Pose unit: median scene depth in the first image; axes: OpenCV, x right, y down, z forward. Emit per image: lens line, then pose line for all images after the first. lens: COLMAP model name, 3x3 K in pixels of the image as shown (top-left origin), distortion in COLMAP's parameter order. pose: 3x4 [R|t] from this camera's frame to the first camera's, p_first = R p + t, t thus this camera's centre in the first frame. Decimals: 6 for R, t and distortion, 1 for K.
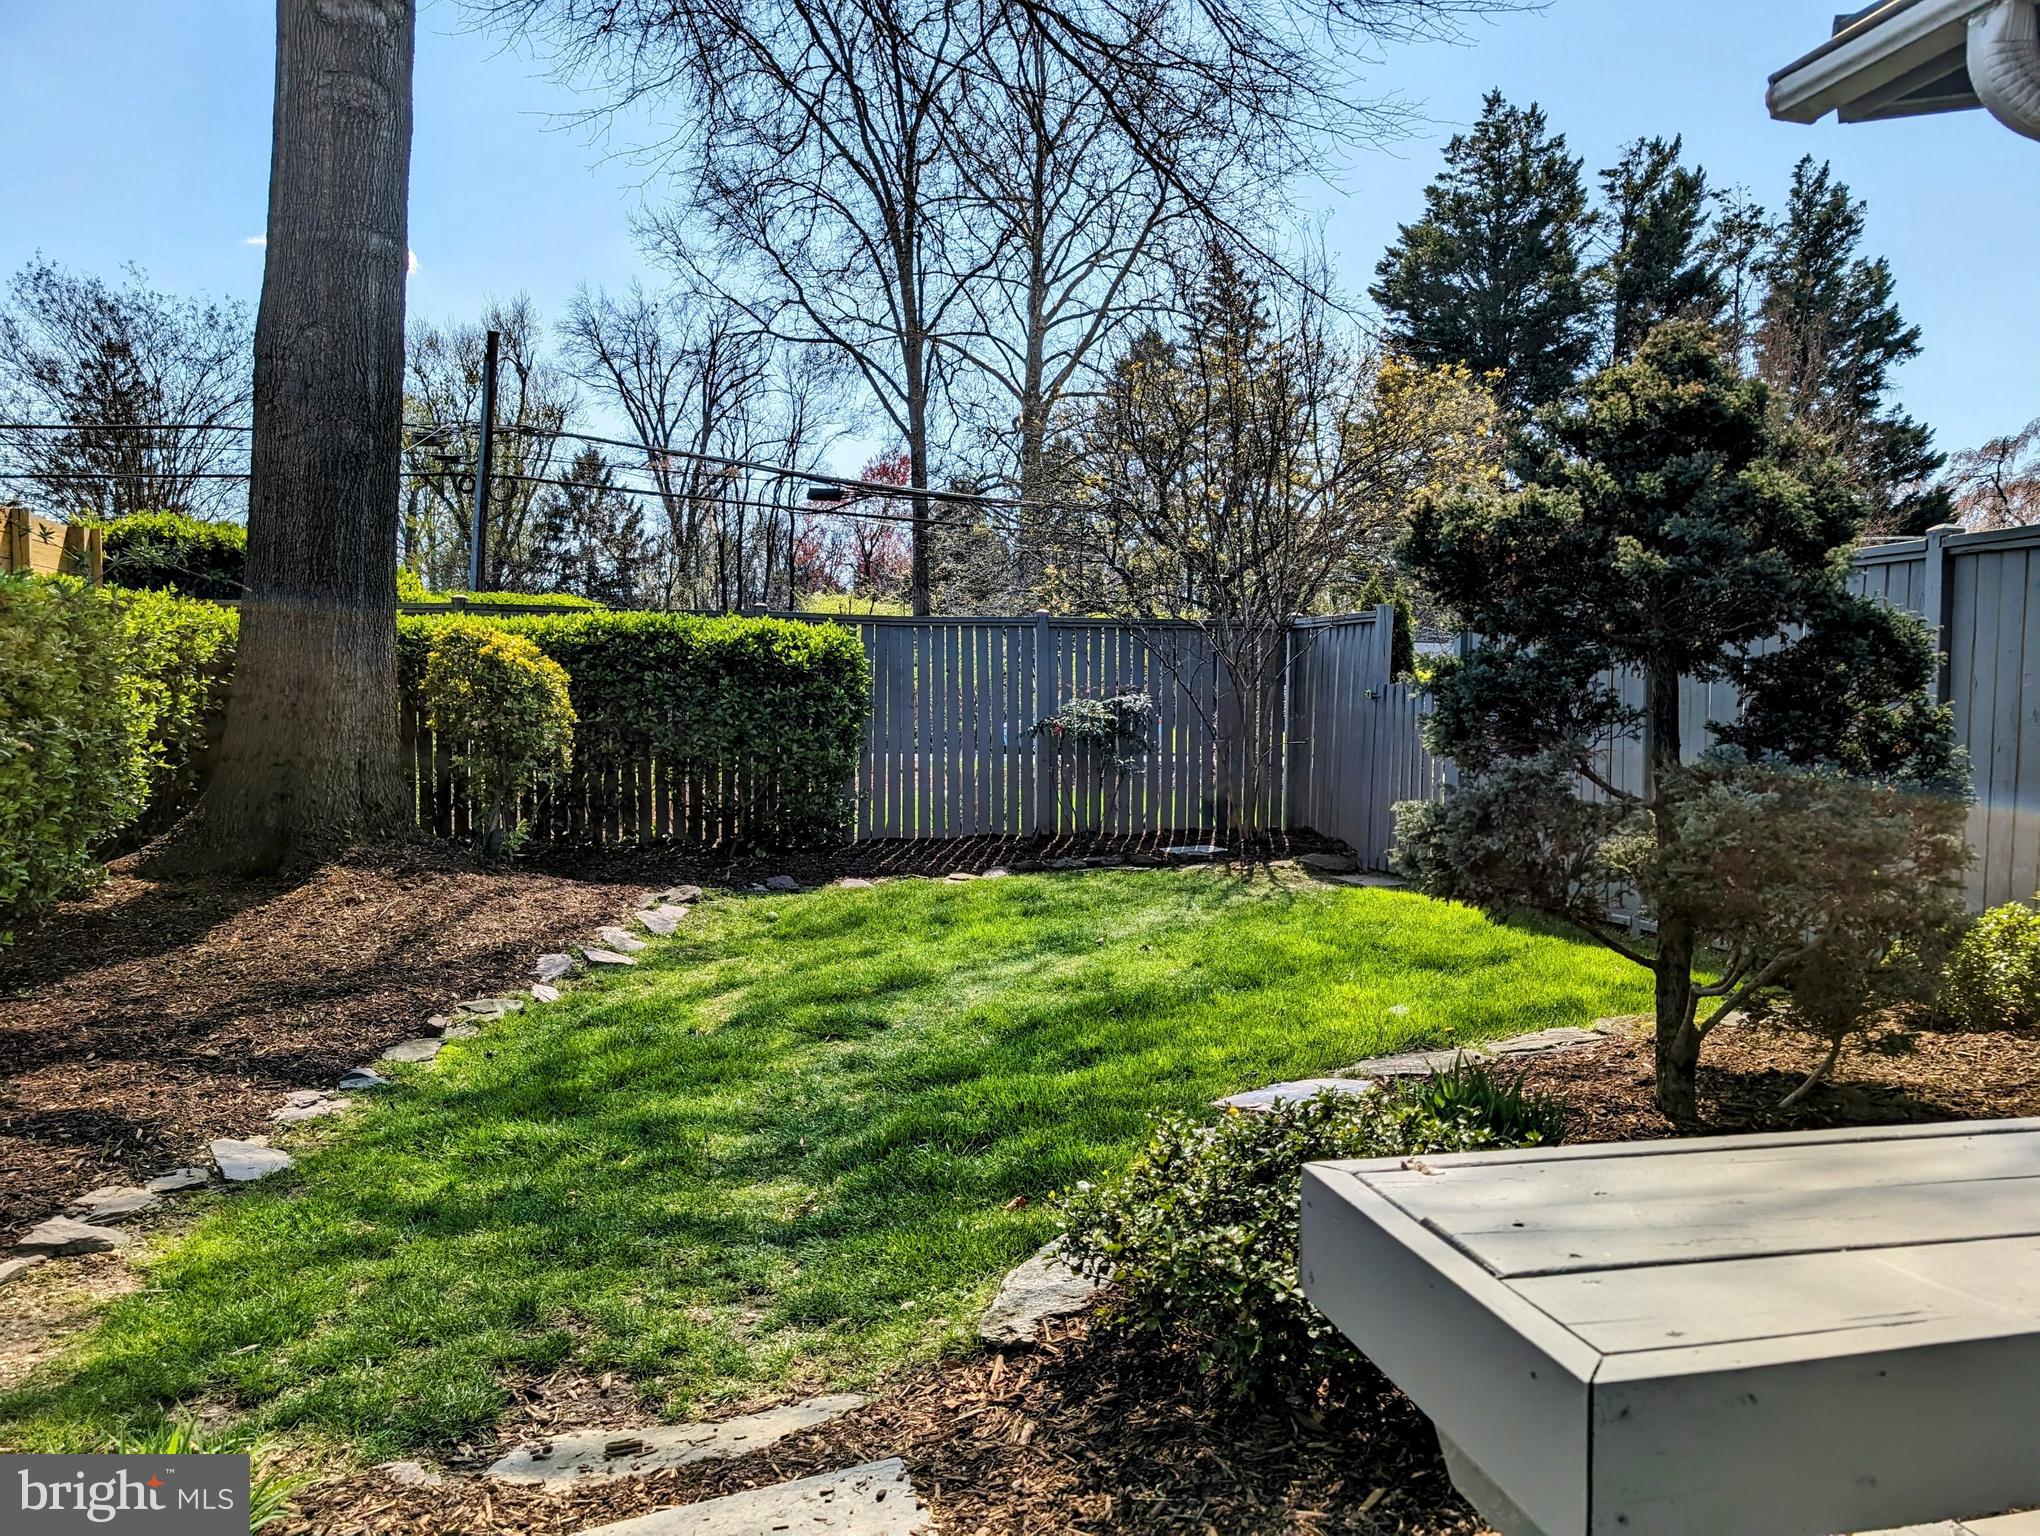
lens RADIAL K [[1472.4, 0, 1020.0], [0, 1472.4, 768.0], [0, 0, 1]] dist [-0.001199, 0.001863]
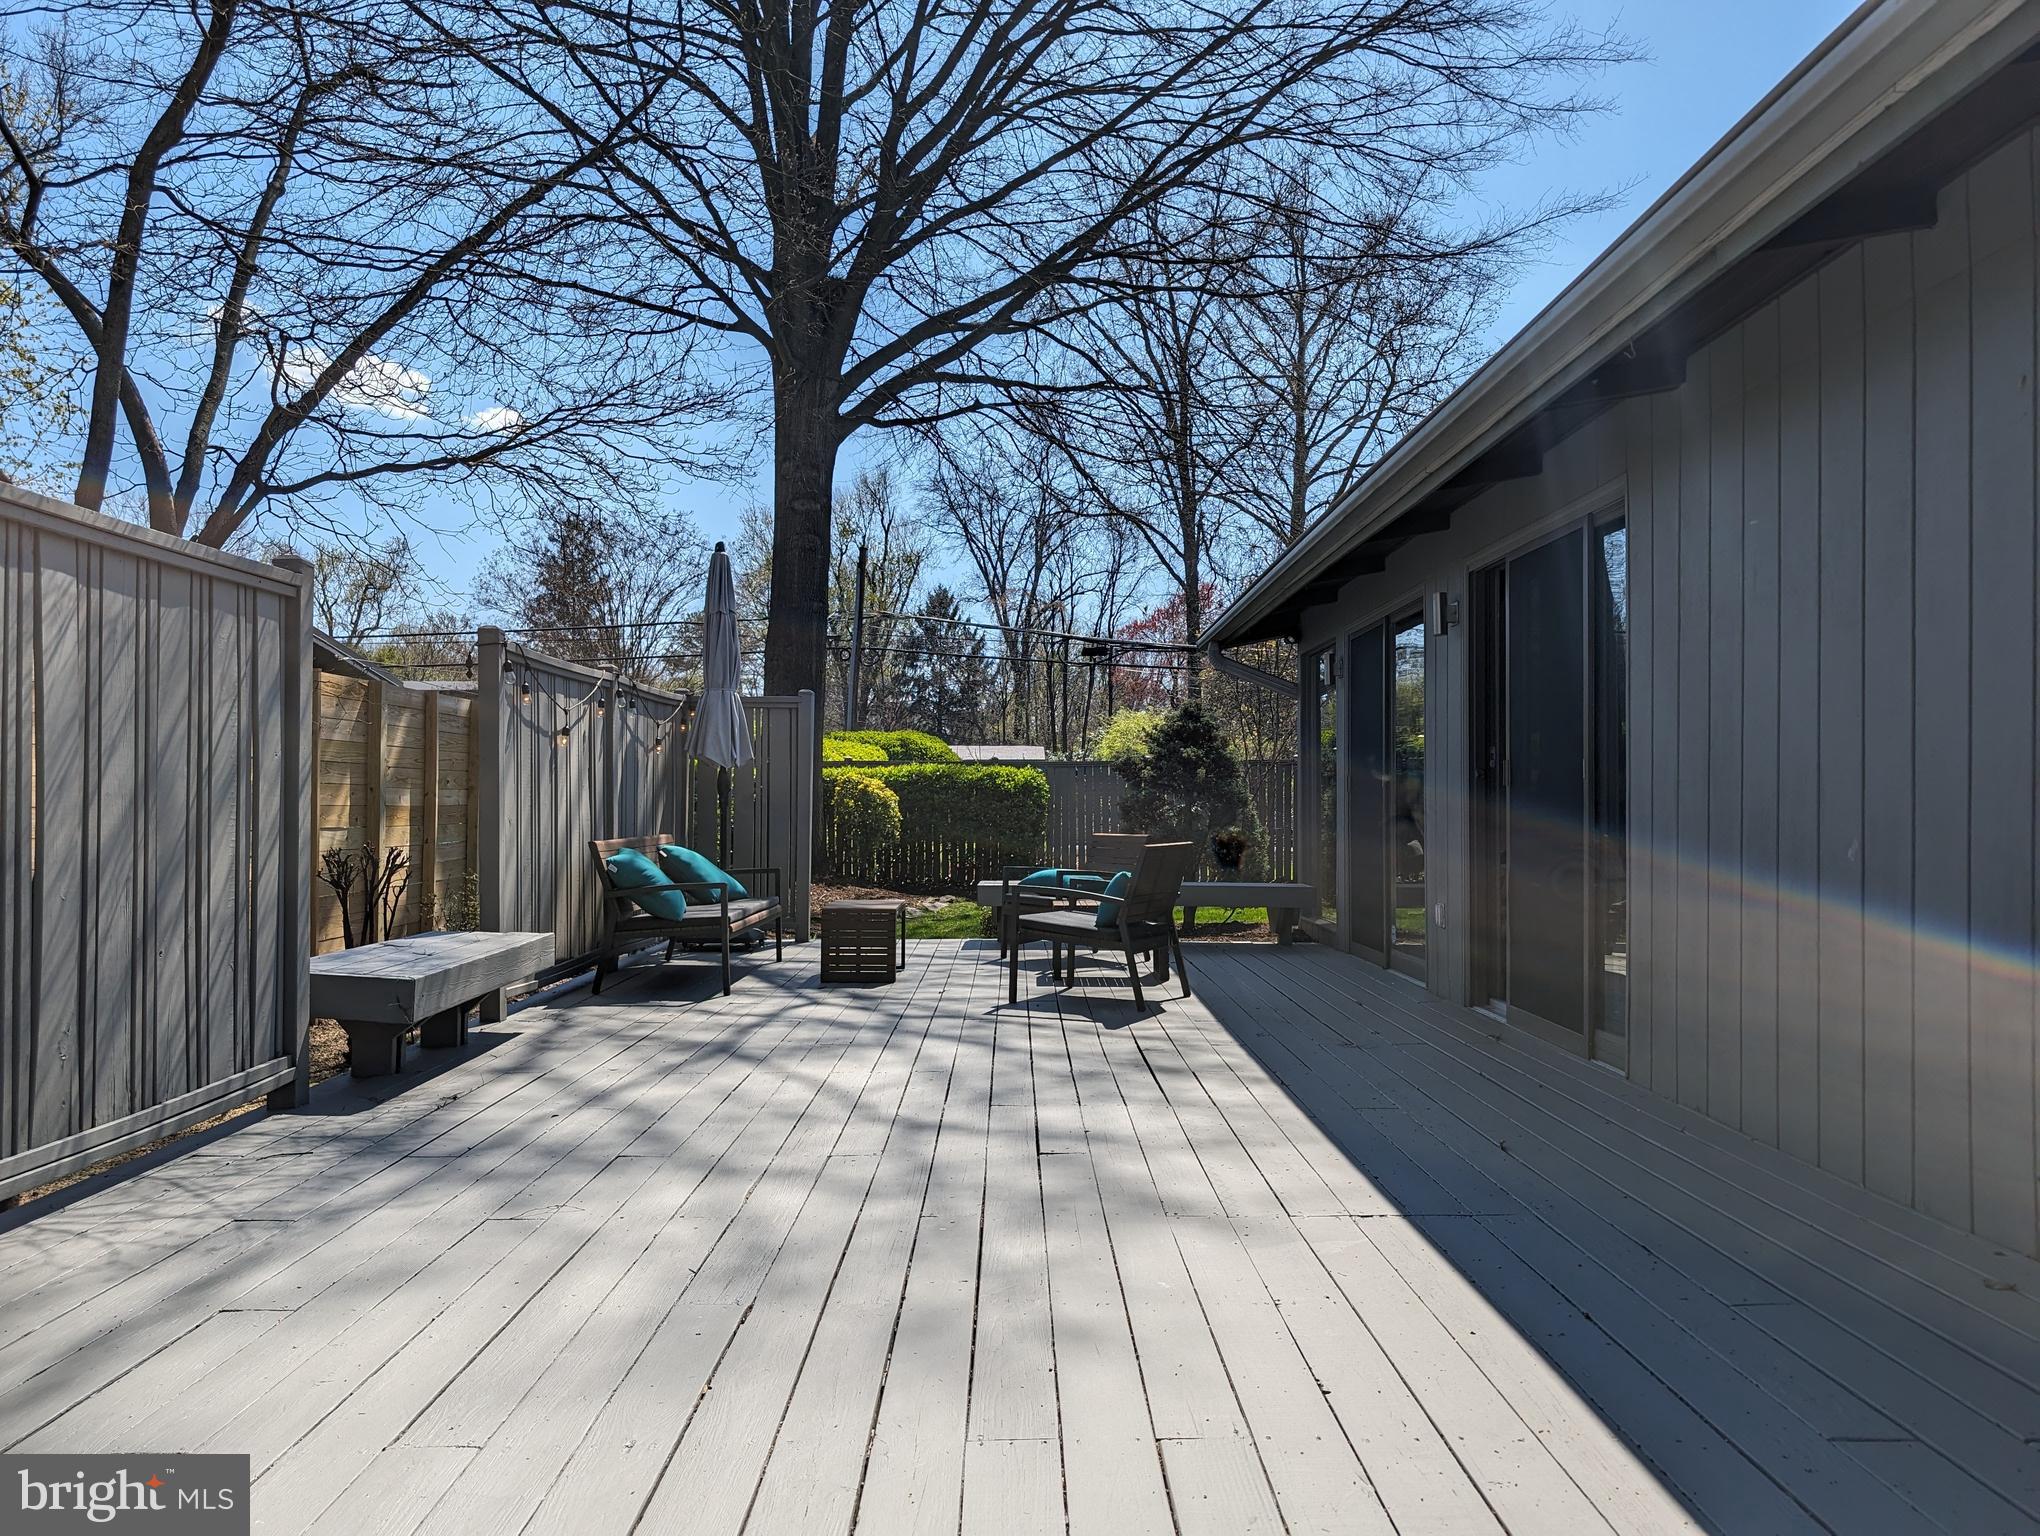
lens RADIAL K [[1472.4, 0, 1020.0], [0, 1472.4, 768.0], [0, 0, 1]] dist [-0.001199, 0.001863]
pose [[0.972467, -0.016772, -0.232435, 0.039543], [0.001074, 0.997719, -0.067501, 0.004238], [0.233037, 0.065393, 0.970267, -0.112571]]
